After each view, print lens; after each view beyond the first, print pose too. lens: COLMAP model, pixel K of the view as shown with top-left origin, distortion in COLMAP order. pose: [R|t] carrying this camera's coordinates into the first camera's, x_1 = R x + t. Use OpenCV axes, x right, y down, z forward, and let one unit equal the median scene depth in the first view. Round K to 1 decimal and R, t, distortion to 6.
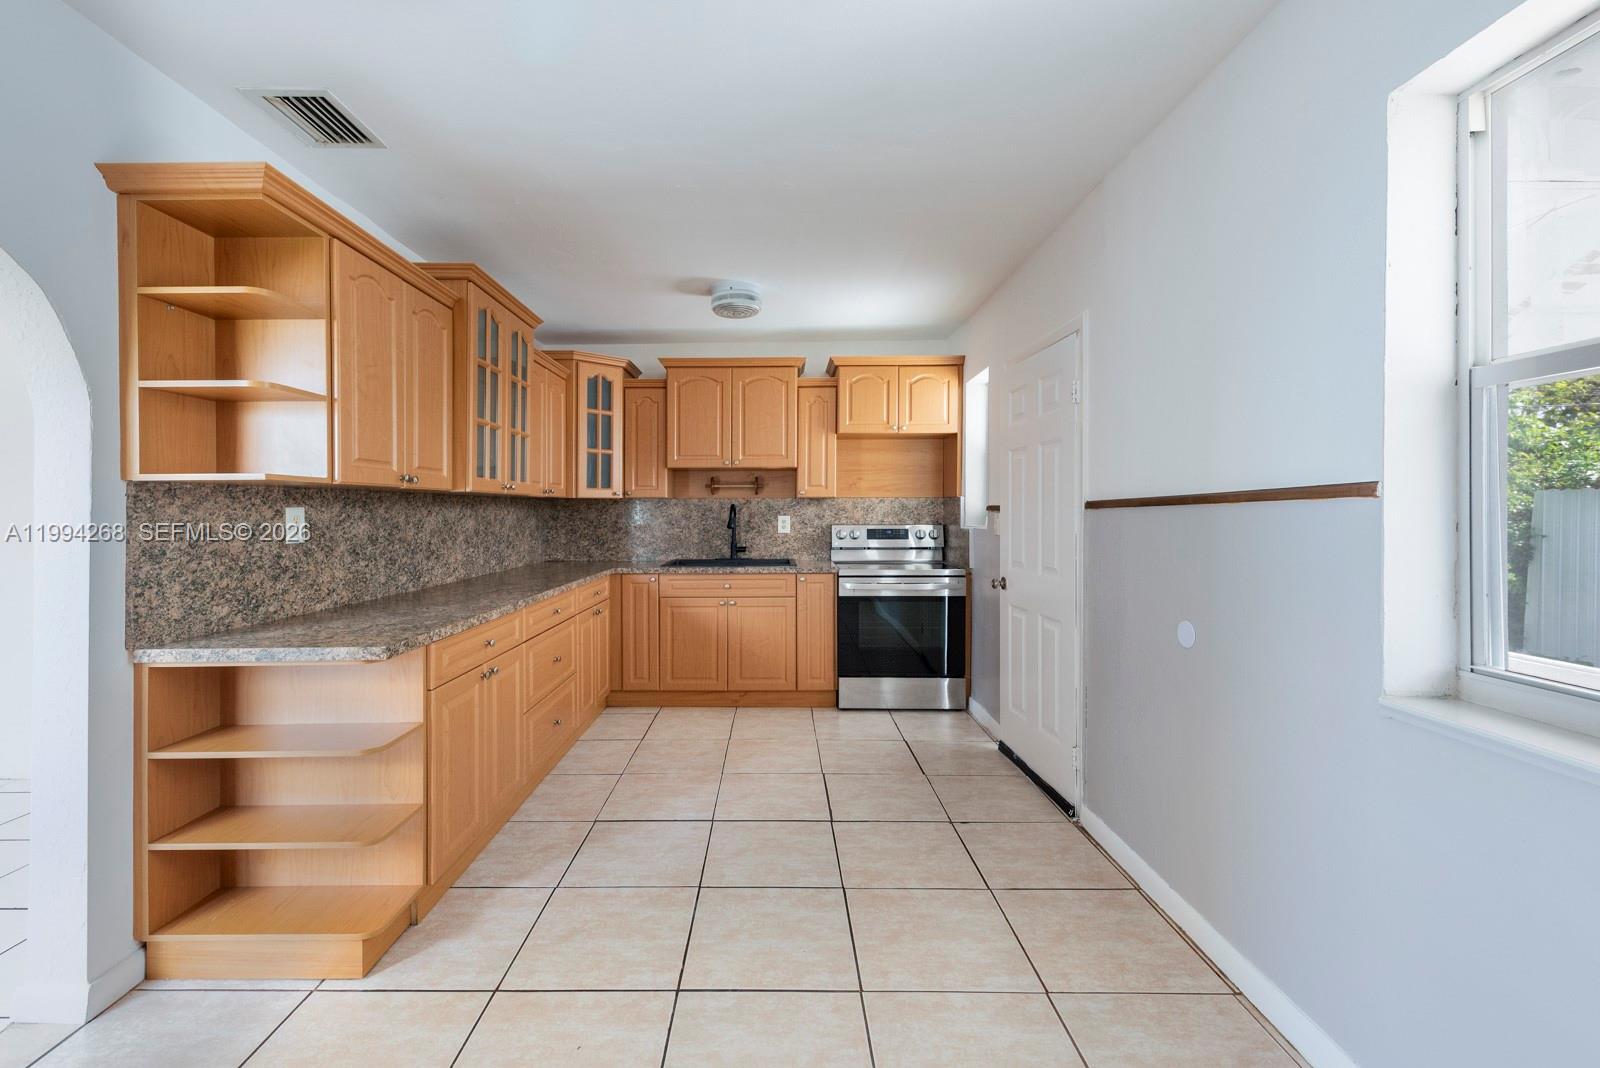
lens RADIAL K [[633.1, 0, 796.4], [0, 633.1, 511.7], [0, 0, 1]] dist [-0.001005, -0.000446]
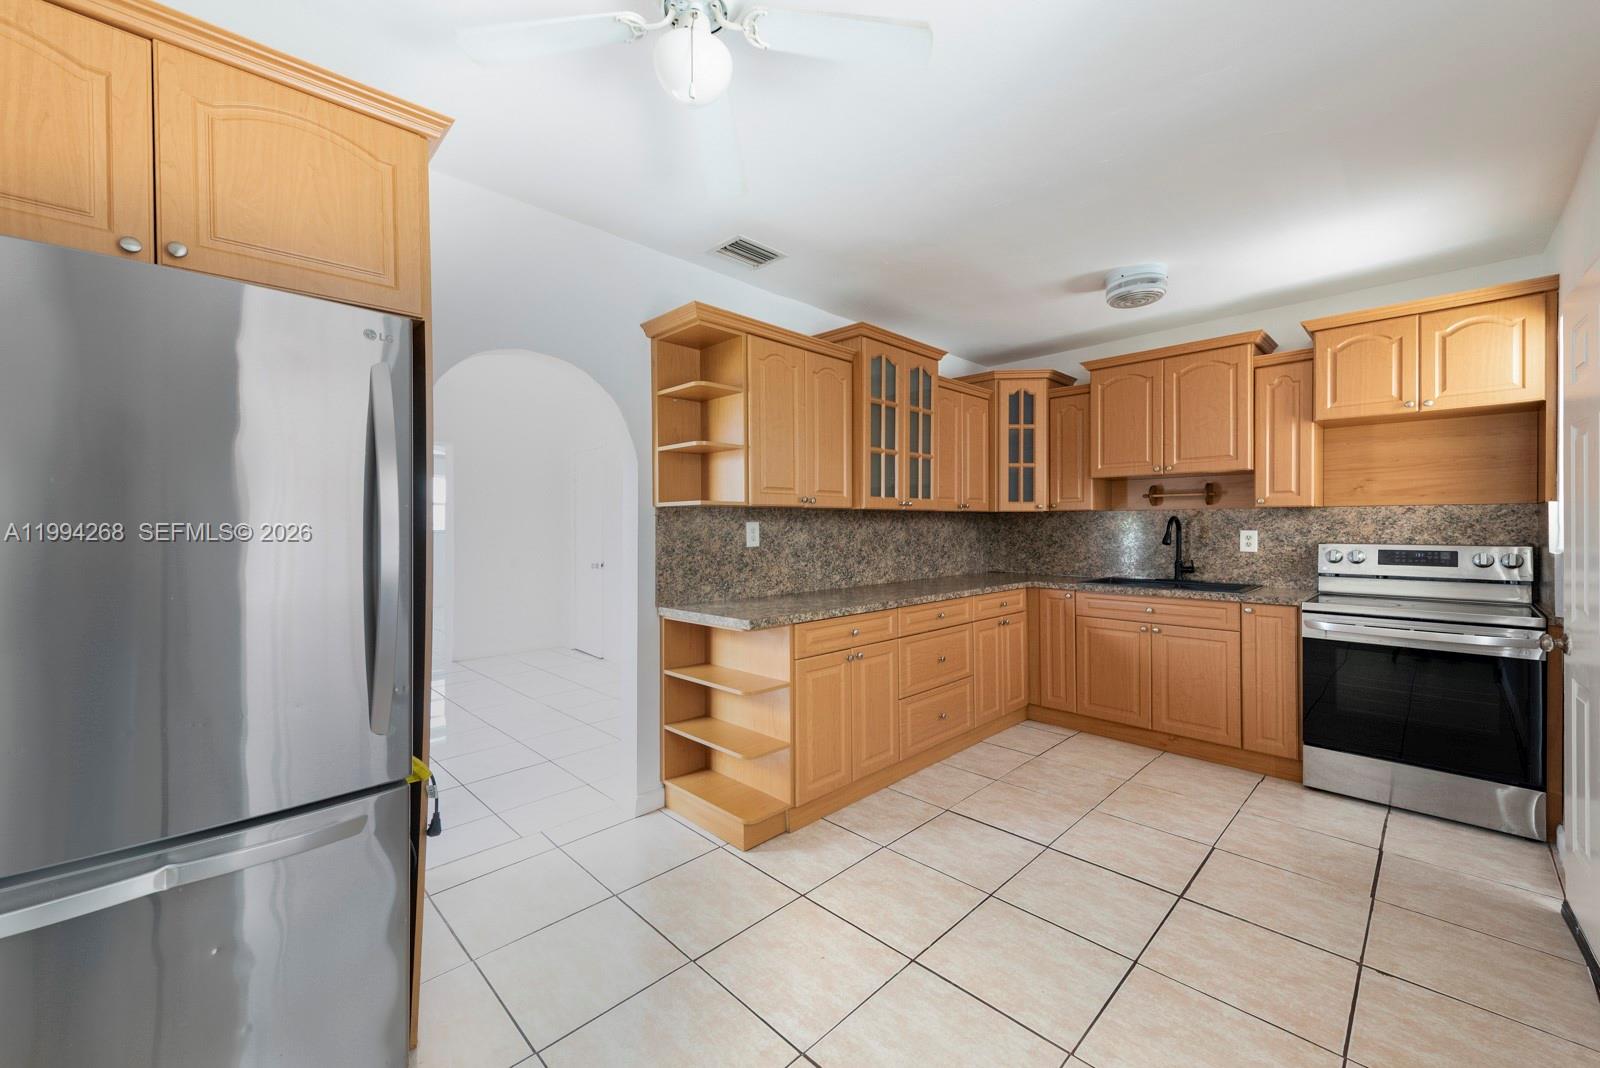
lens RADIAL K [[641.6, 0, 798.0], [0, 641.6, 524.9], [0, 0, 1]] dist [0.010670, -0.007406]
pose [[0.702034, 0.001283, -0.712142, 0.240534], [-0.000845, 0.999999, 0.000968, -0.001365], [0.712143, -0.000077, 0.702034, 0.035601]]
